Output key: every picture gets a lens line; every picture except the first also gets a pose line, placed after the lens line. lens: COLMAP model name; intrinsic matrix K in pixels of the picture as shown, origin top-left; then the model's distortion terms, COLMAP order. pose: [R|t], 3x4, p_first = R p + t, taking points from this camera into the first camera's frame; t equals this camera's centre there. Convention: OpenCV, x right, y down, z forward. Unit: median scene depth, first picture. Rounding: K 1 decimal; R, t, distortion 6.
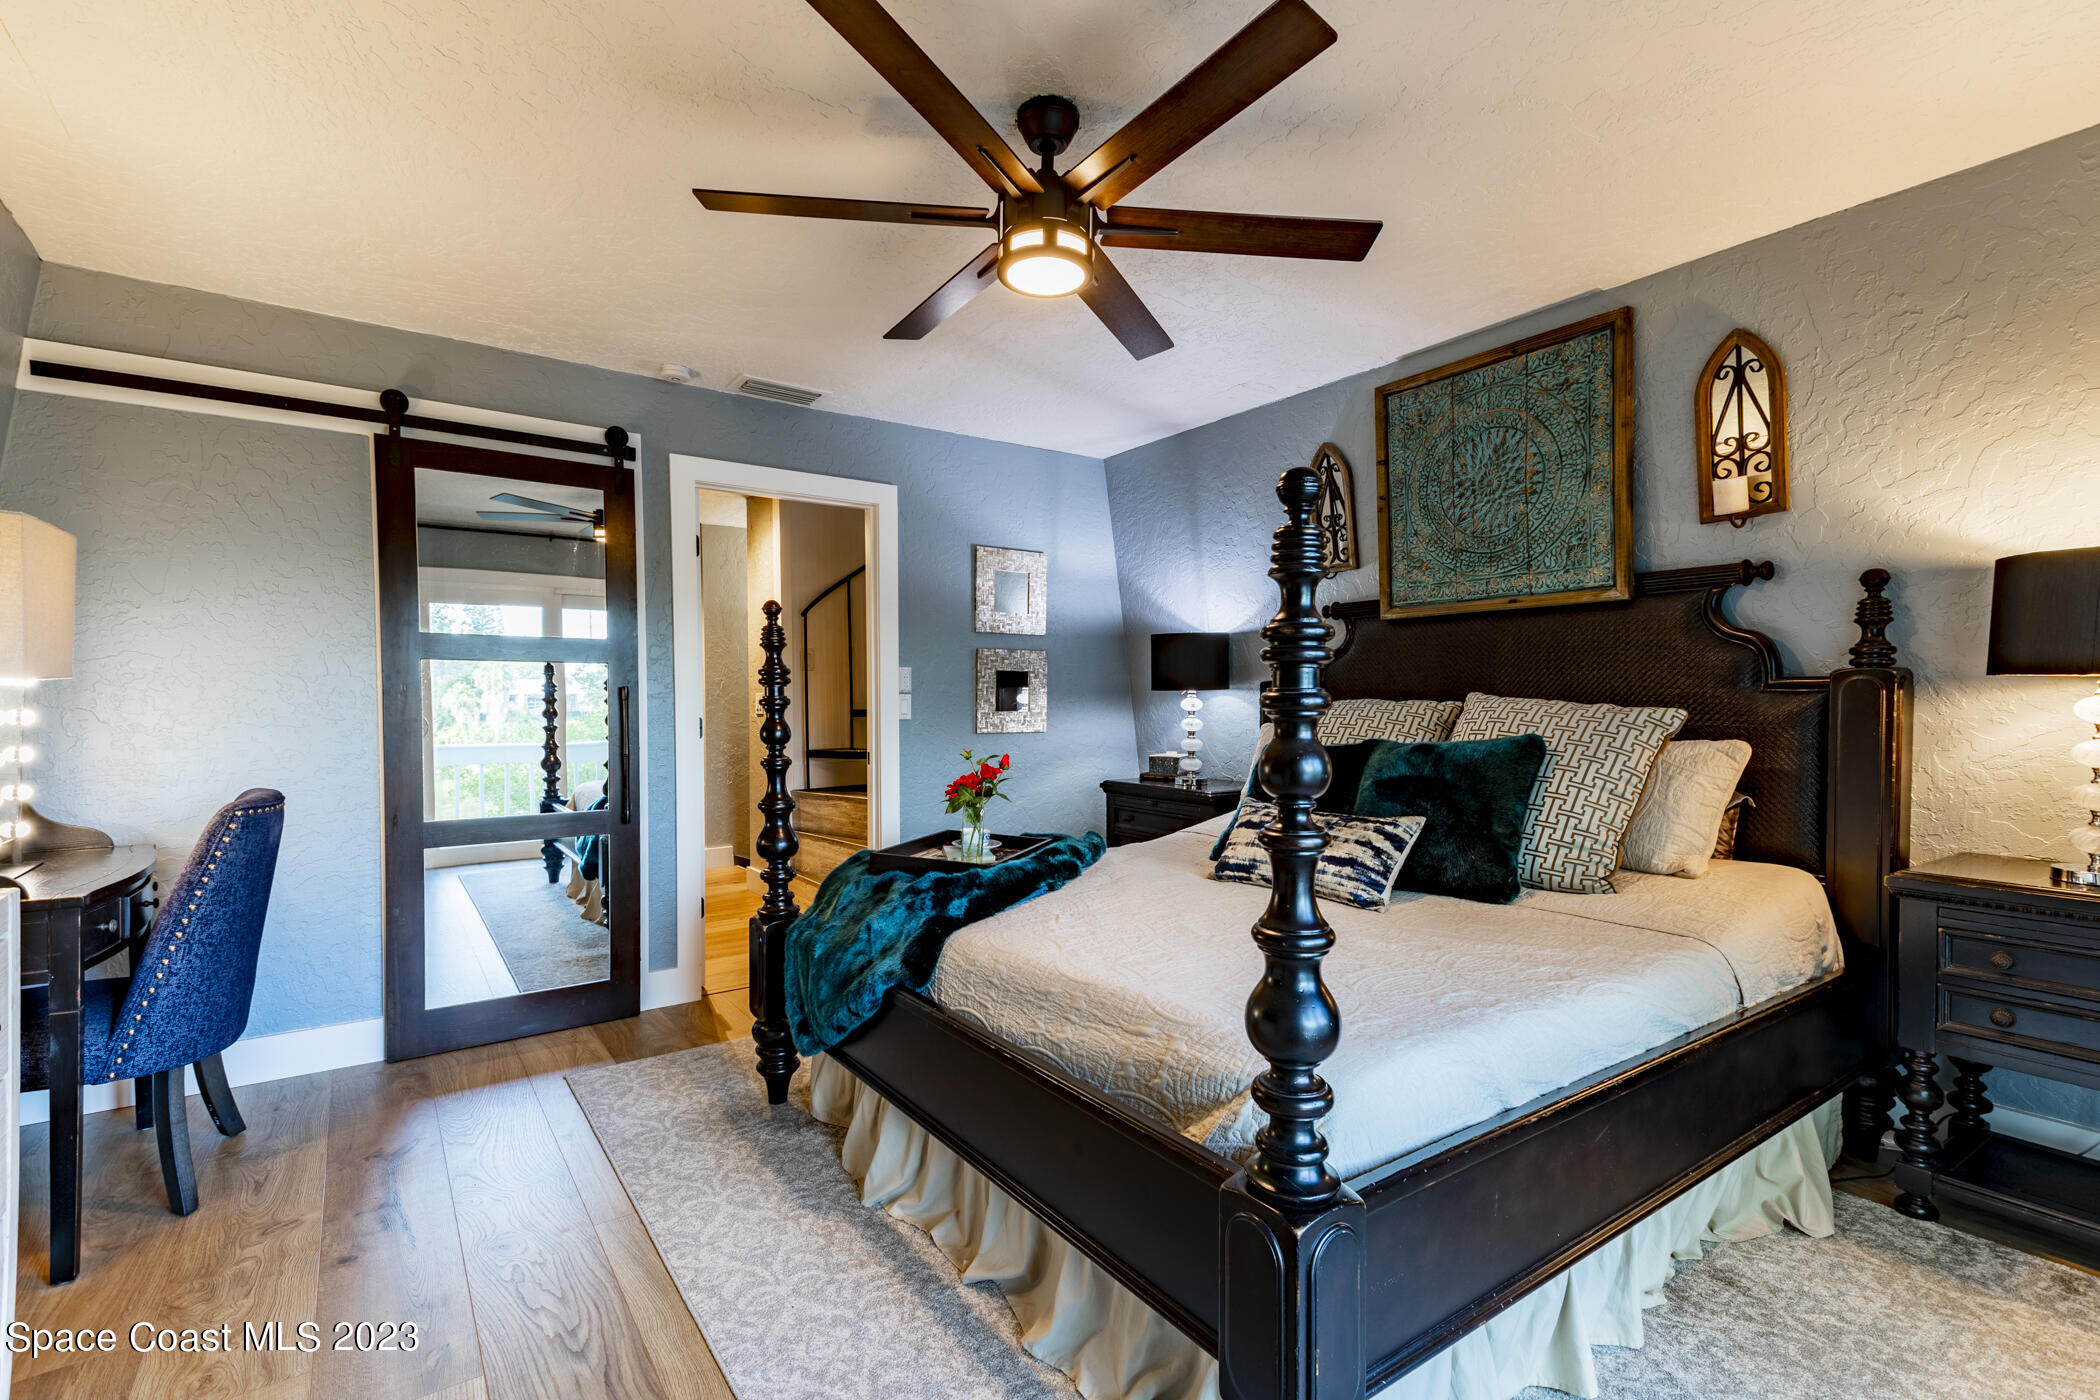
lens RADIAL K [[926.1, 0, 1056.1], [0, 926.1, 718.2], [0, 0, 1]] dist [0.049478, -0.000299]
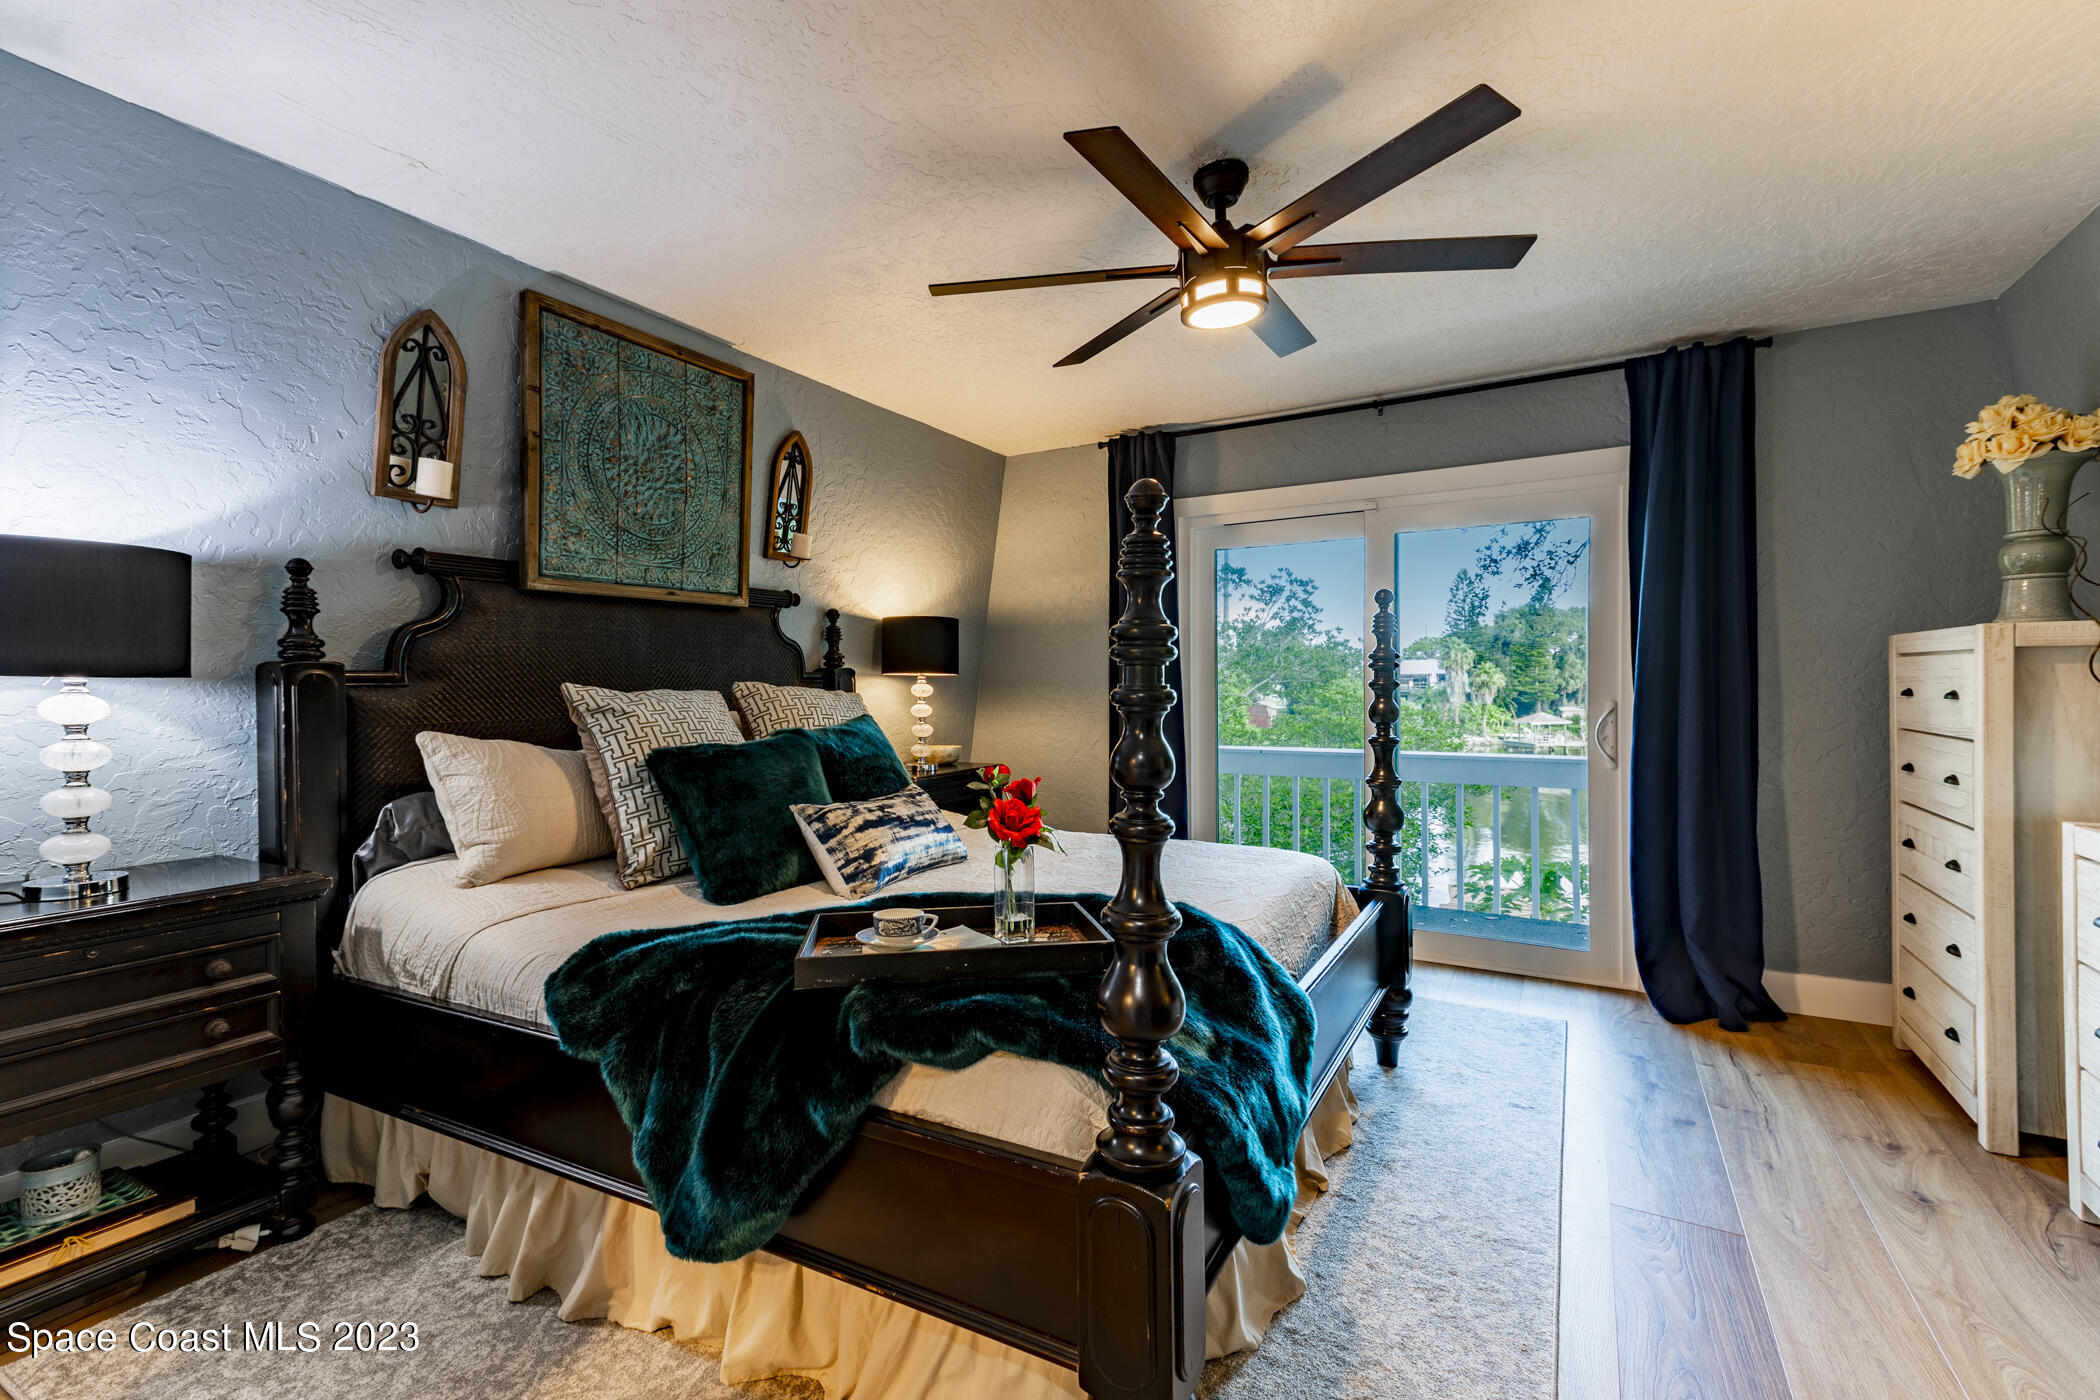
lens RADIAL K [[926.1, 0, 1056.1], [0, 926.1, 718.2], [0, 0, 1]] dist [0.049478, -0.000299]
pose [[-0.416449, -0.033741, 0.908533, -0.641883], [0.030140, 0.998249, 0.050889, -0.028437], [-0.908659, 0.048576, -0.414703, 1.074748]]
